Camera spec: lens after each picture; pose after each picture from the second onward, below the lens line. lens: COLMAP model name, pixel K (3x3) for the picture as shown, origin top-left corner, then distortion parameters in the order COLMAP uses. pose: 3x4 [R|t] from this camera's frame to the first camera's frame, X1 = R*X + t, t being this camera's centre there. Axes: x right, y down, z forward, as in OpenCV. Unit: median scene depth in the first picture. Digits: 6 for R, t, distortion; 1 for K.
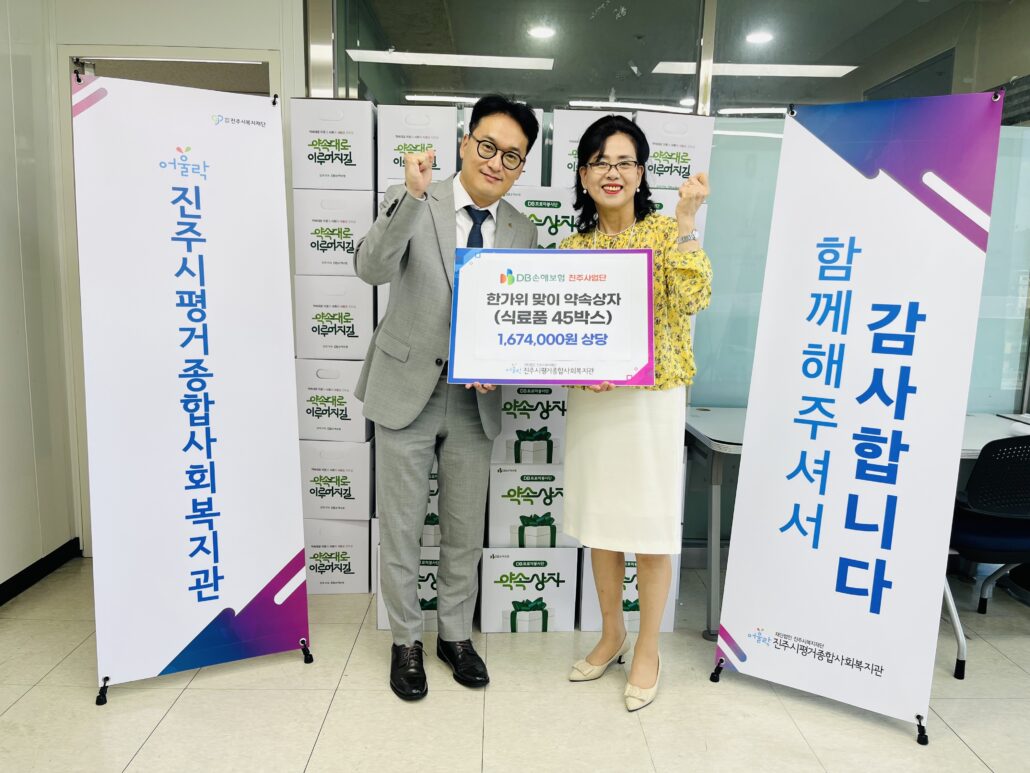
lens RADIAL K [[788.5, 0, 515.0], [0, 788.5, 386.5], [0, 0, 1]] dist [0.008061, -0.055235]
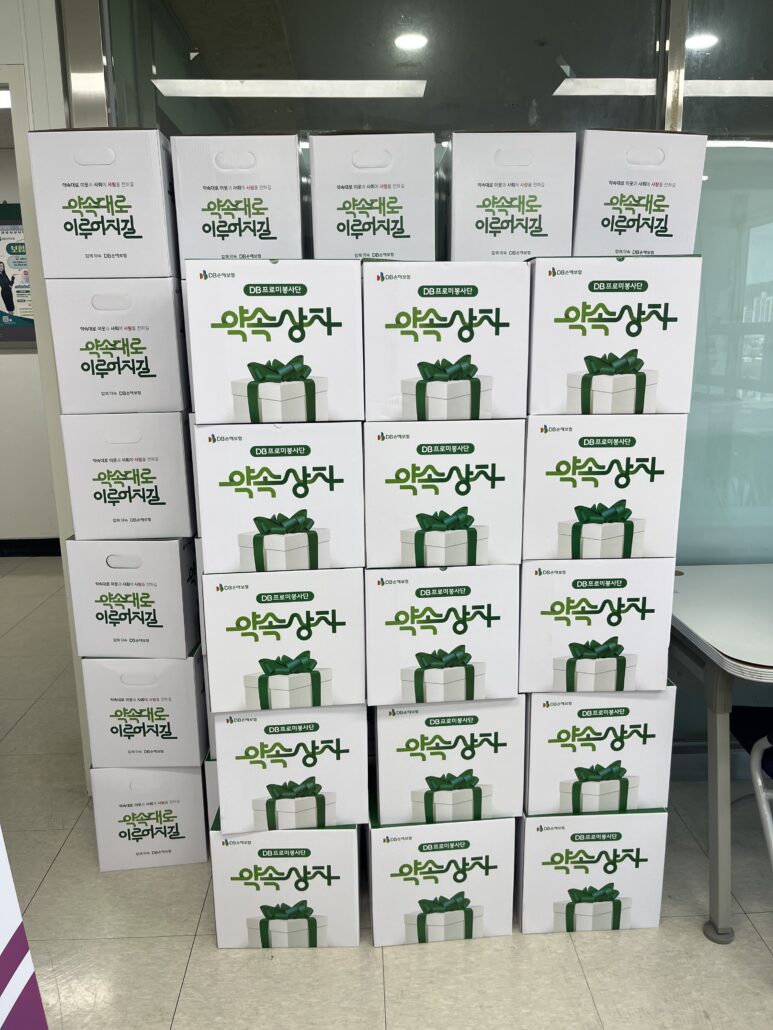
lens RADIAL K [[788.5, 0, 386.5], [0, 788.5, 515.0], [0, 0, 1]] dist [0.008061, -0.055235]
pose [[0.999008, -0.043957, 0.007075, -0.022786], [0.043266, 0.995964, 0.078633, -0.111834], [-0.010503, -0.078249, 0.996879, 0.394036]]
